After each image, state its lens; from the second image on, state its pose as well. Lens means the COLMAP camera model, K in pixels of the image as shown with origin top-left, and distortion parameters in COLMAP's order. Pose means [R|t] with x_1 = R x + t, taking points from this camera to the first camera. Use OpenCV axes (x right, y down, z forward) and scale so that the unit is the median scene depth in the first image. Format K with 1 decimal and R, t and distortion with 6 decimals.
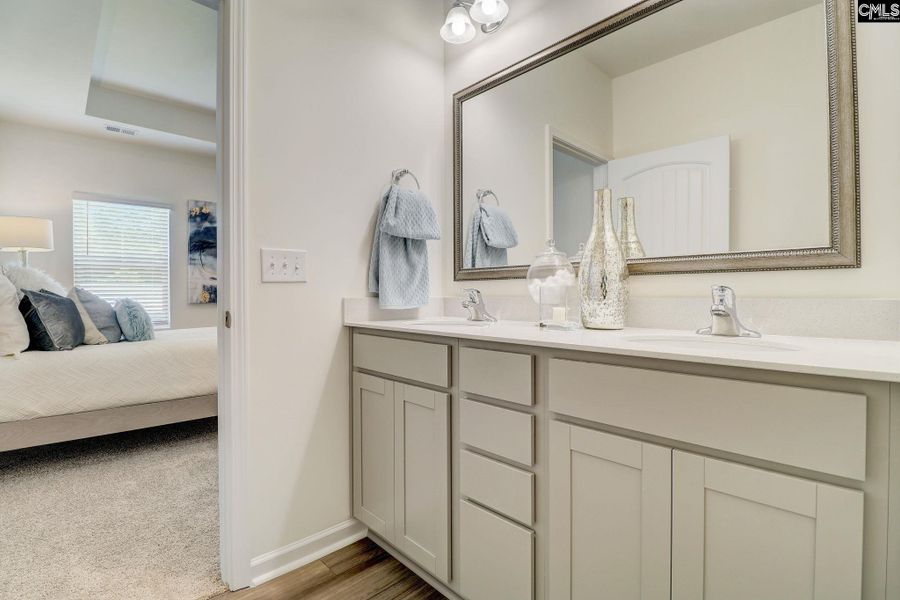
lens RADIAL K [[413.6, 0, 450.8], [0, 413.6, 297.9], [0, 0, 1]] dist [-0.022512, -0.003407]
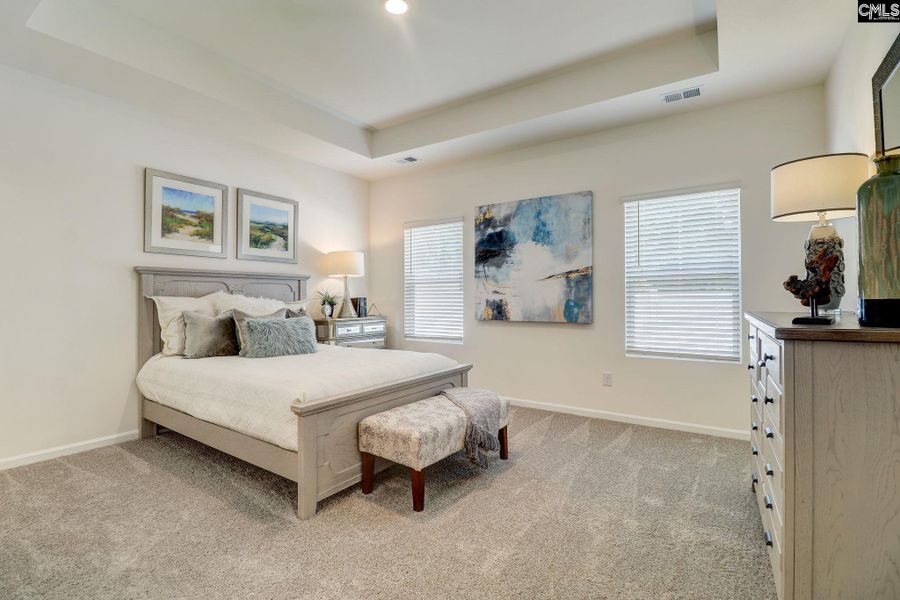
lens RADIAL K [[413.6, 0, 450.1], [0, 413.6, 298.5], [0, 0, 1]] dist [-0.022512, -0.003407]
pose [[0.223841, 0.006345, -0.974605, 0.359400], [-0.007812, 0.999958, 0.004716, -0.053982], [0.974594, 0.006558, 0.223881, 1.035229]]
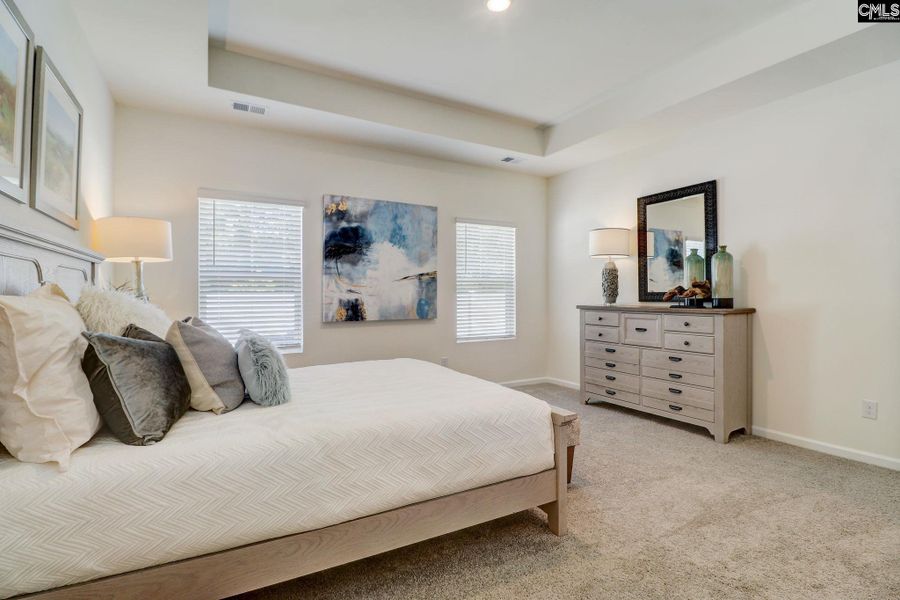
lens RADIAL K [[413.6, 0, 451.6], [0, 413.6, 298.9], [0, 0, 1]] dist [-0.022512, -0.003407]
pose [[0.972374, 0.004532, -0.233383, -0.283886], [-0.004906, 0.999987, -0.001022, -0.046543], [0.233375, 0.002139, 0.972384, 0.370261]]
